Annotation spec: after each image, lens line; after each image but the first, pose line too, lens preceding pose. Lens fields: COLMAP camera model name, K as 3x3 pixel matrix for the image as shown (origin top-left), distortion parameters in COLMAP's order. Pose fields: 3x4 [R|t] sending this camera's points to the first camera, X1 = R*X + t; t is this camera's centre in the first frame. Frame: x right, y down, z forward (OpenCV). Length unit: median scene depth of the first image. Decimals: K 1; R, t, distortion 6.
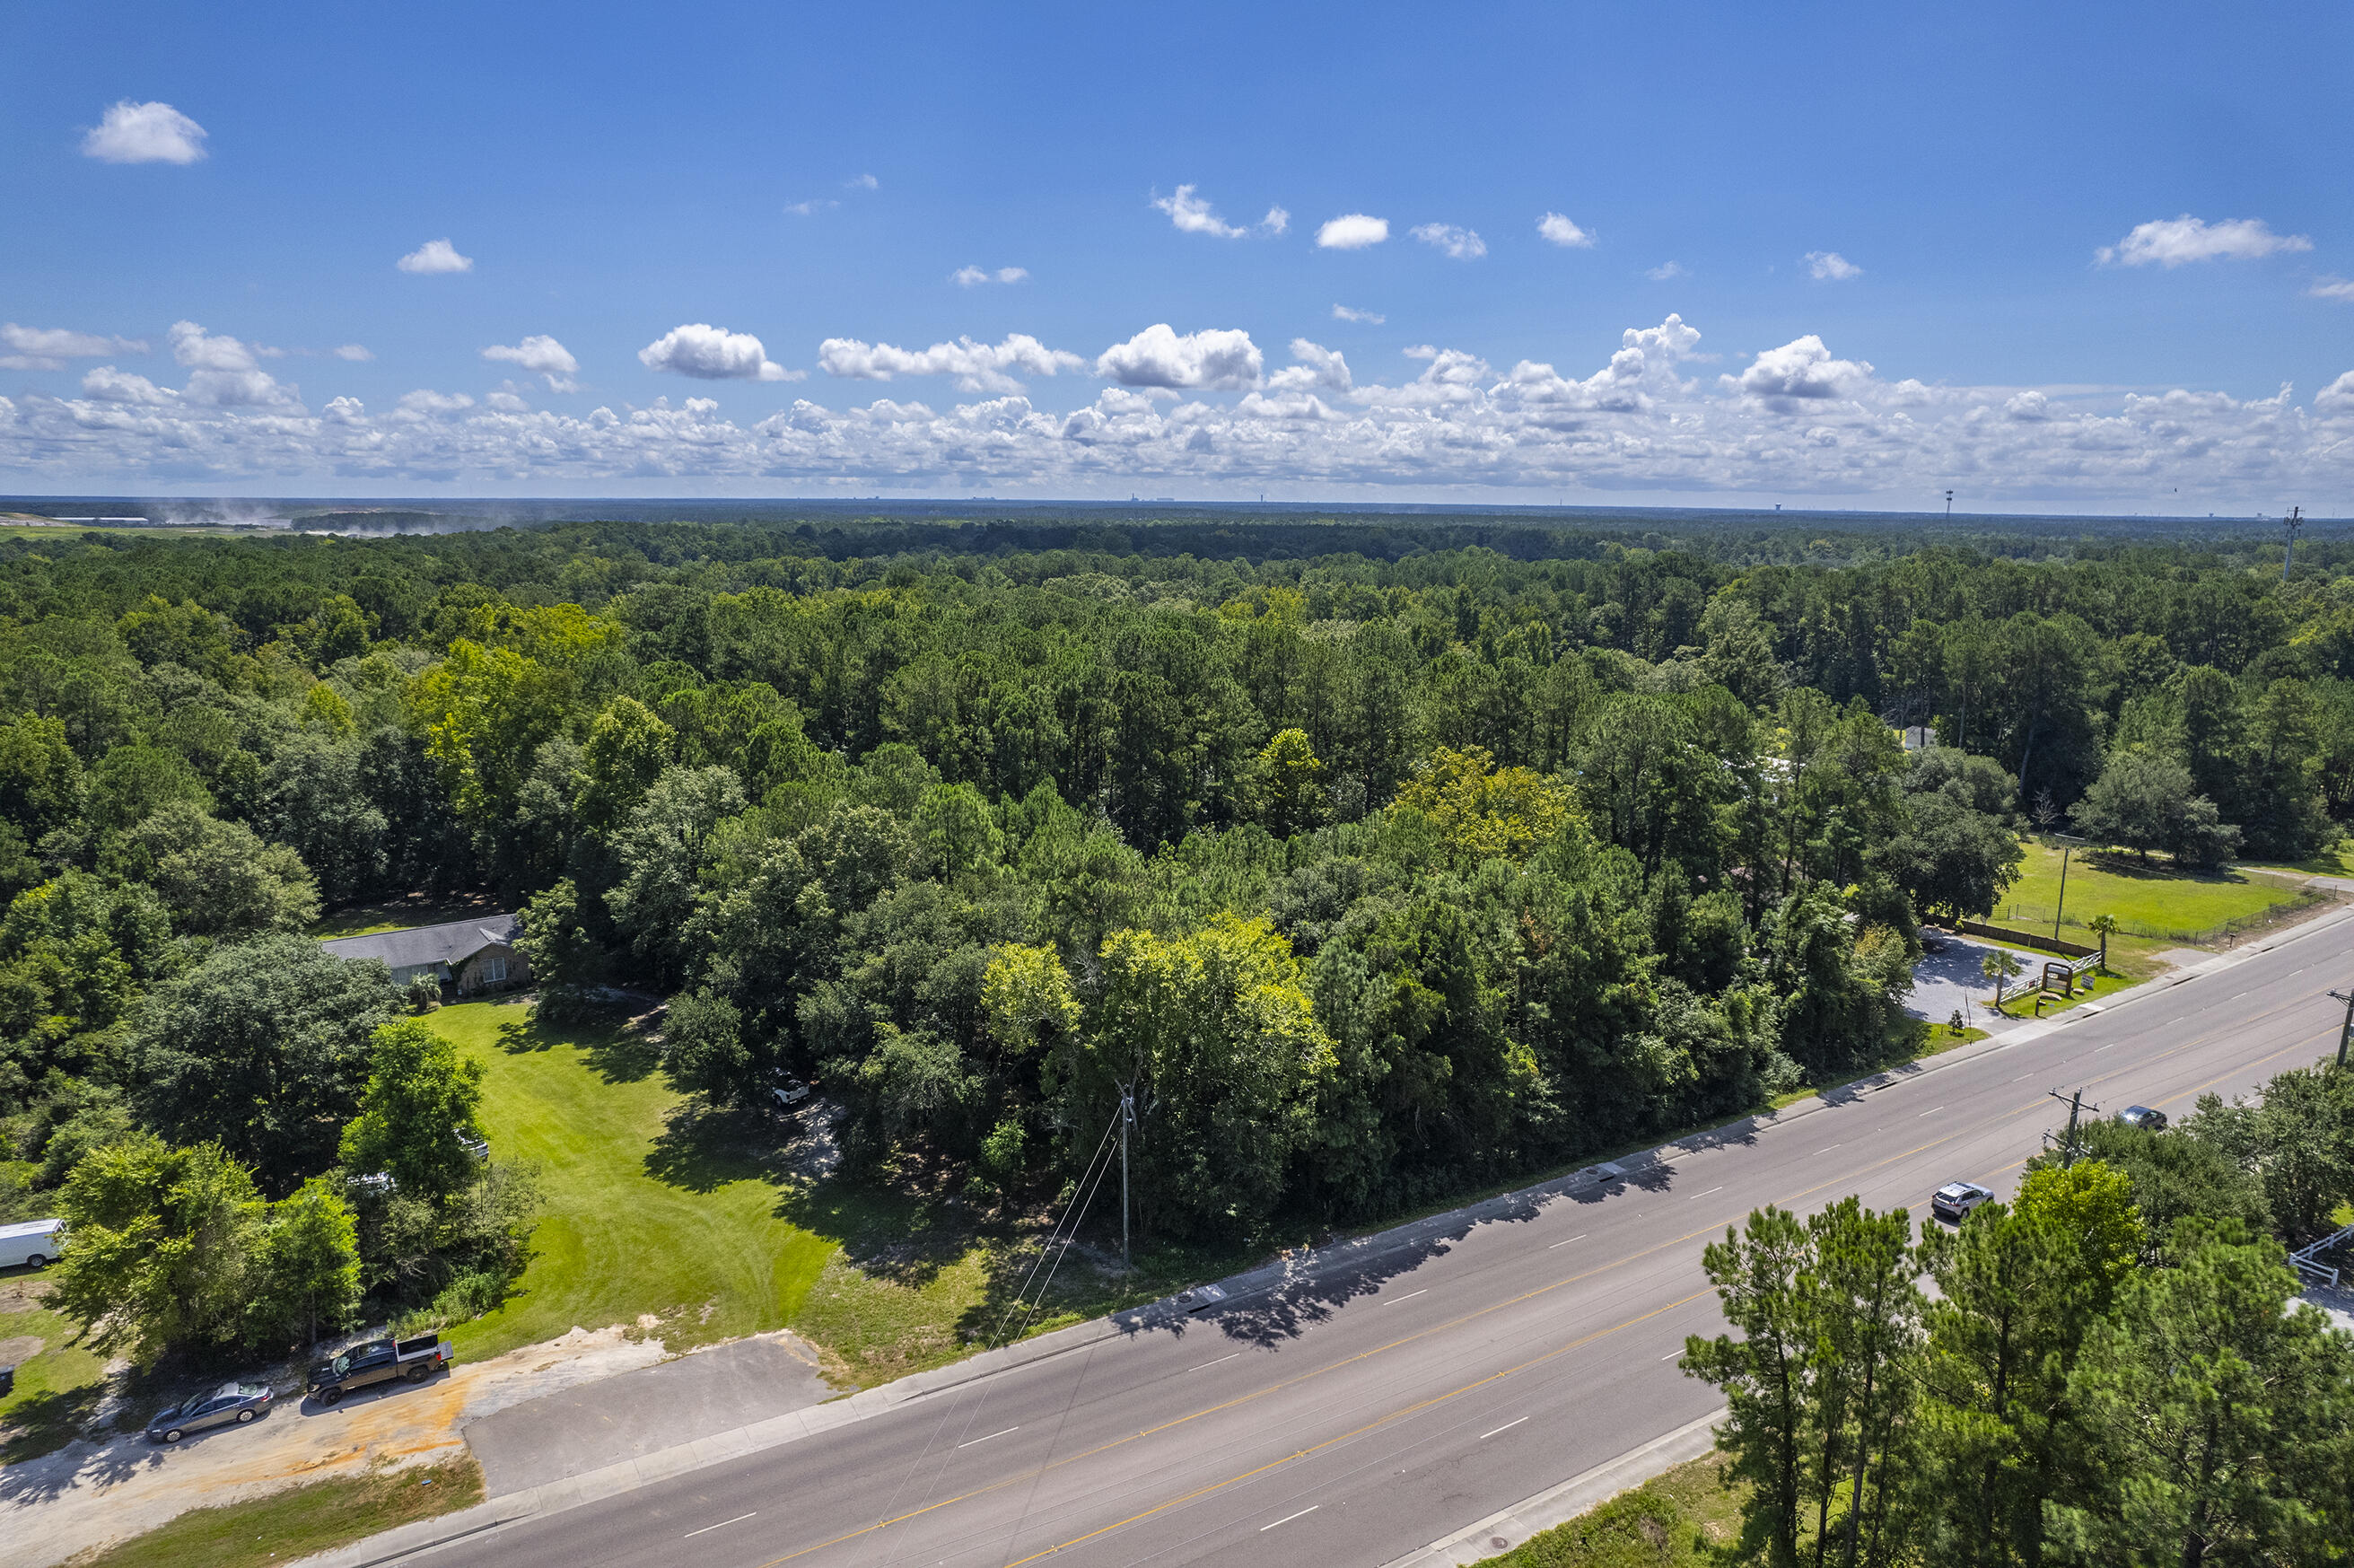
lens RADIAL K [[1510.7, 0, 1171.9], [0, 1510.7, 705.9], [0, 0, 1]] dist [-0.058460, 0.046973]
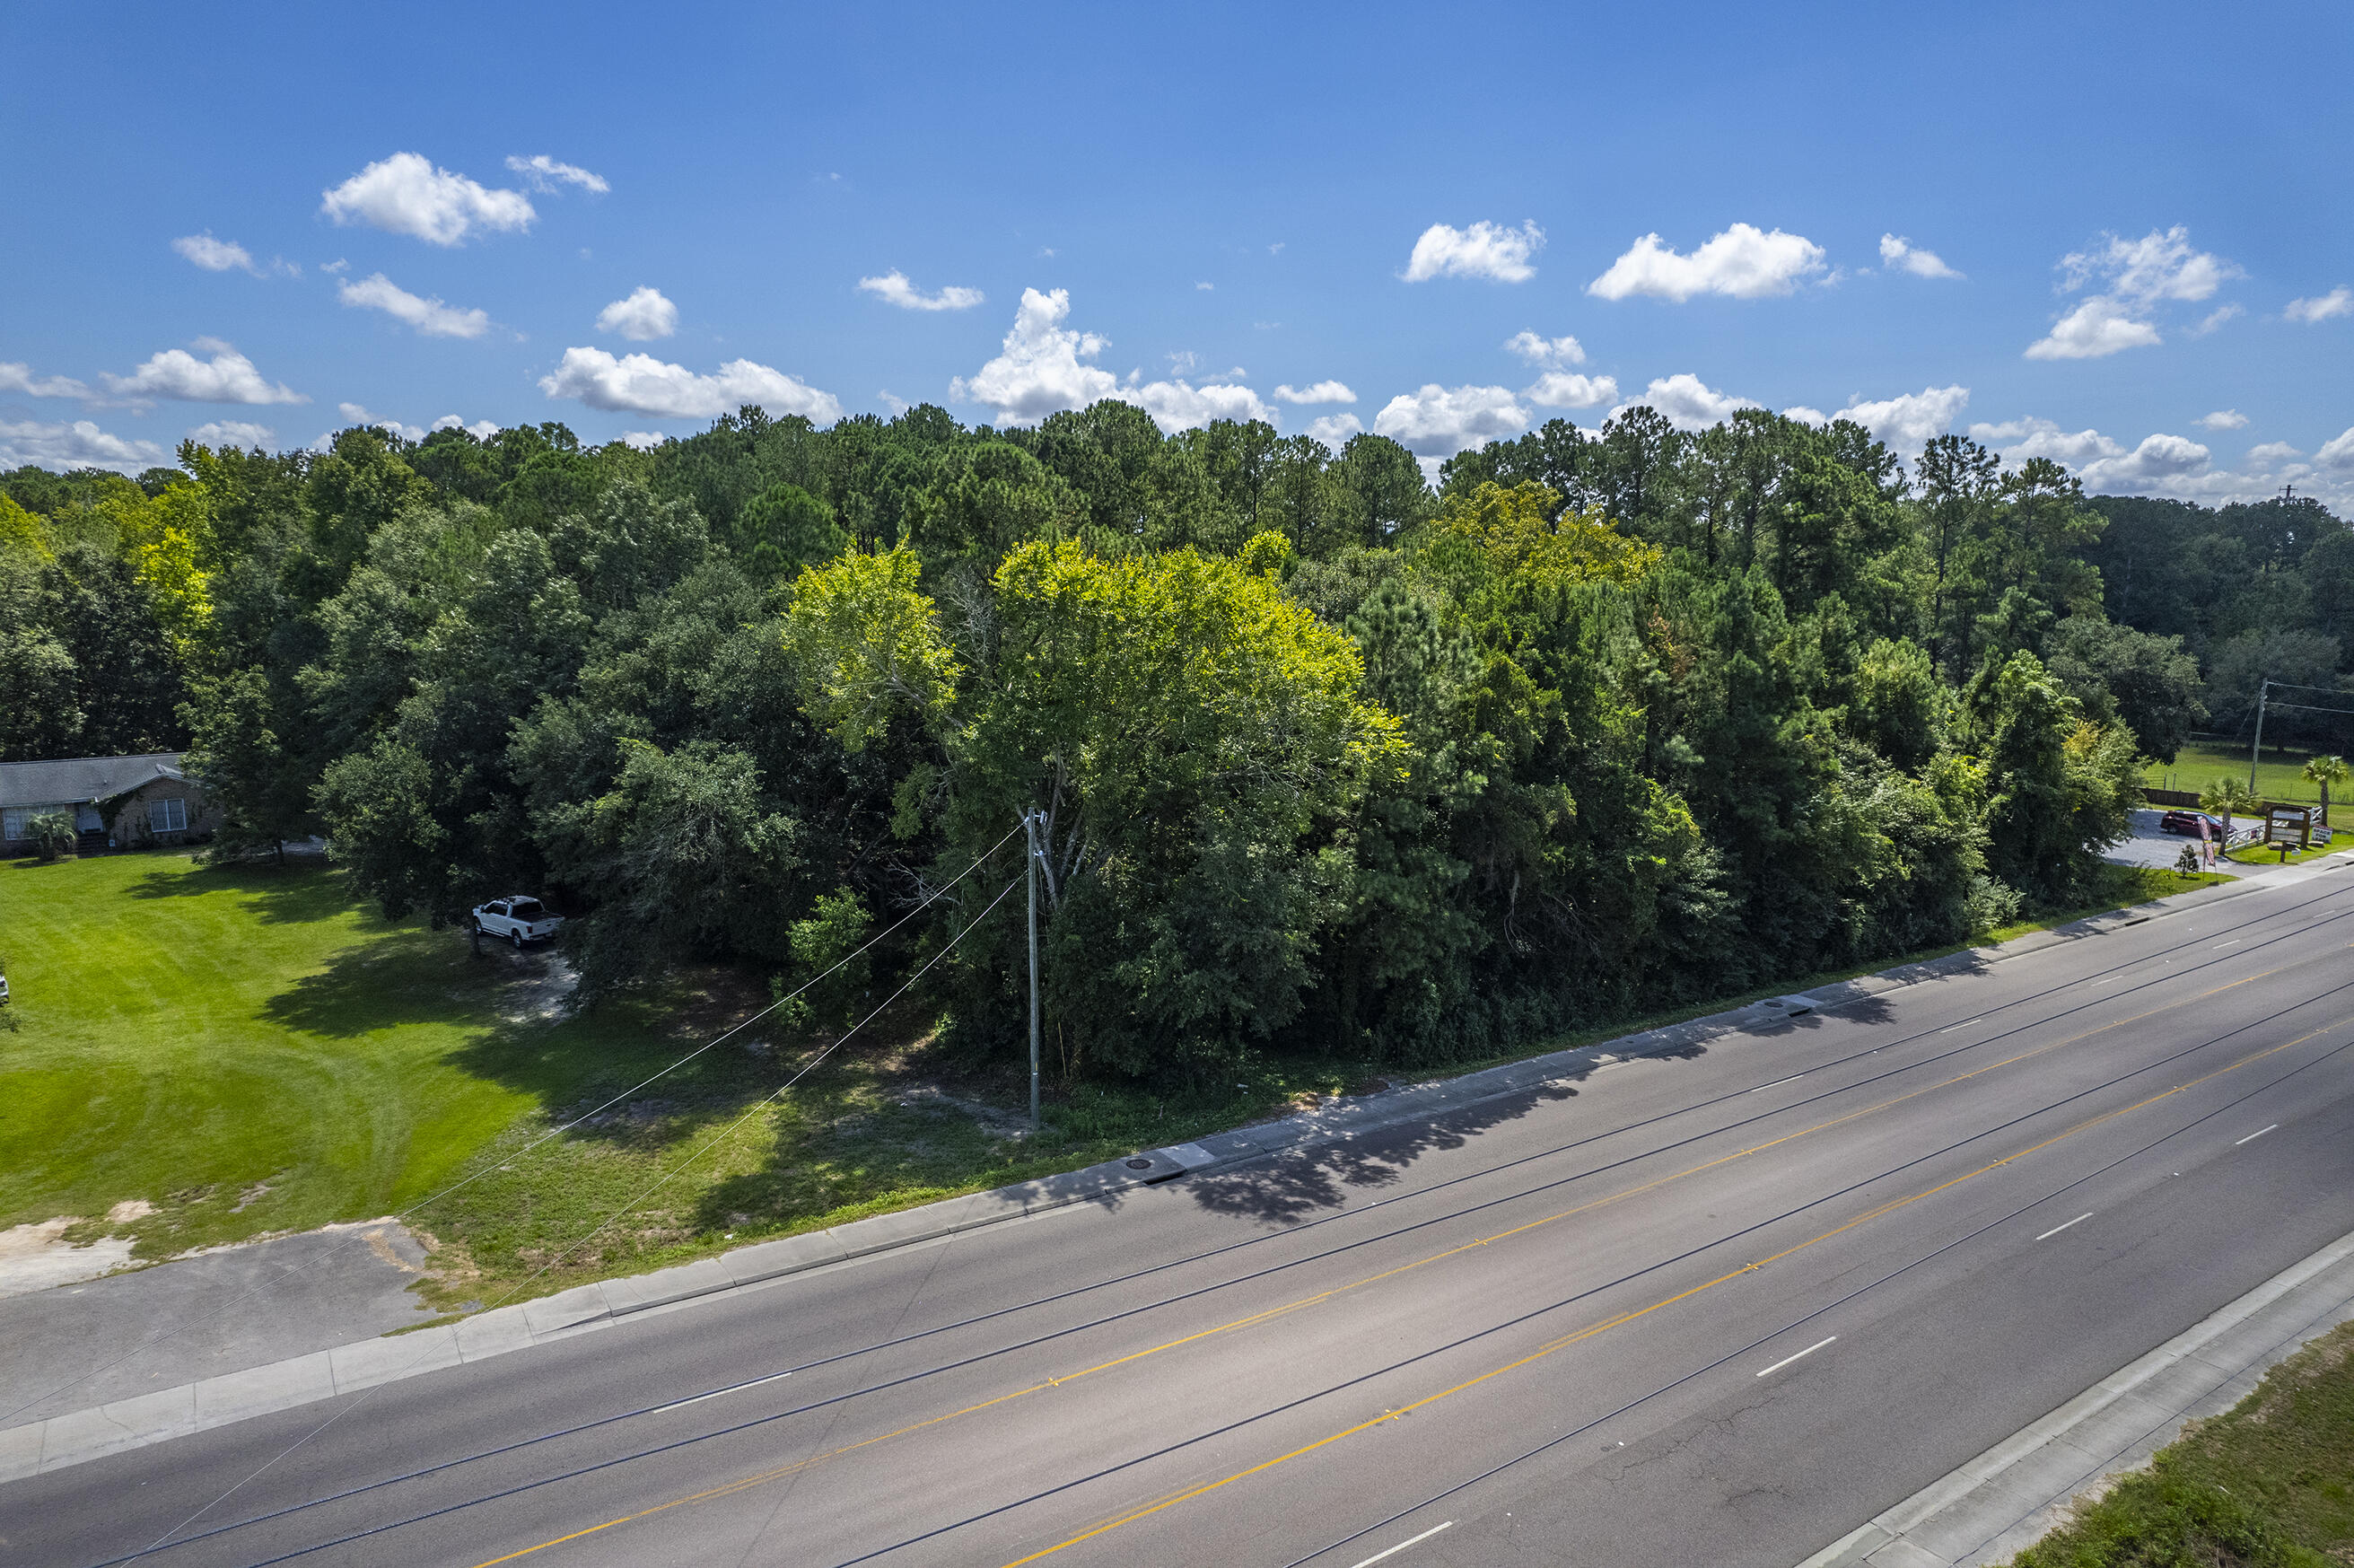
lens RADIAL K [[1510.7, 0, 1175.5], [0, 1510.7, 691.6], [0, 0, 1]] dist [-0.058460, 0.046973]
pose [[0.999088, 0.004176, 0.042494, -0.001163], [-0.002185, 0.998902, -0.046792, 0.224264], [-0.042643, 0.046656, 0.998000, 0.397193]]
